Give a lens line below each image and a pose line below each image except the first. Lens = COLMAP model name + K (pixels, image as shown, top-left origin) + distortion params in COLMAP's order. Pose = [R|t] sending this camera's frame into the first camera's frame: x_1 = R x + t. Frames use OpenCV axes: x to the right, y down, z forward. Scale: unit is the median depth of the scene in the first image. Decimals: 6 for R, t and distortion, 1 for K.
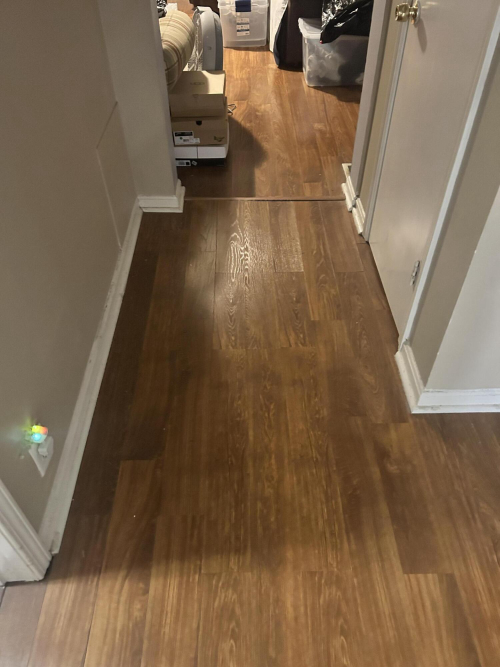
lens RADIAL K [[503.6, 0, 246.2], [0, 503.6, 330.0], [0, 0, 1]] dist [0.048198, -0.060386]
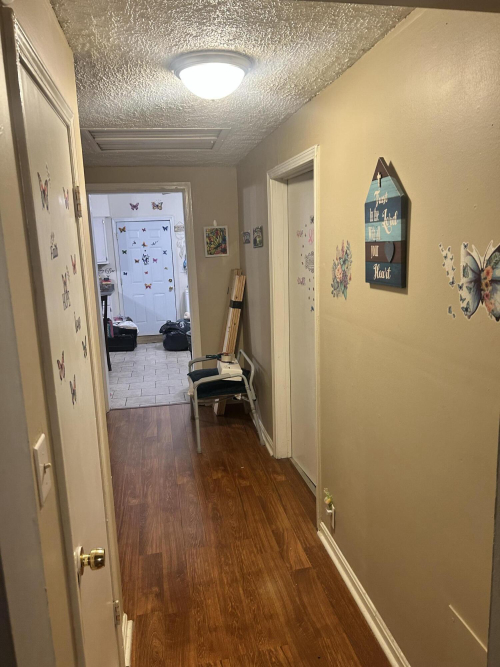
lens RADIAL K [[503.6, 0, 246.2], [0, 503.6, 330.0], [0, 0, 1]] dist [0.048198, -0.060386]
pose [[-0.984088, 0.083541, -0.156817, 0.171350], [-0.078254, 0.588589, 0.804636, -1.522327], [0.159520, 0.804104, -0.572686, 1.237325]]
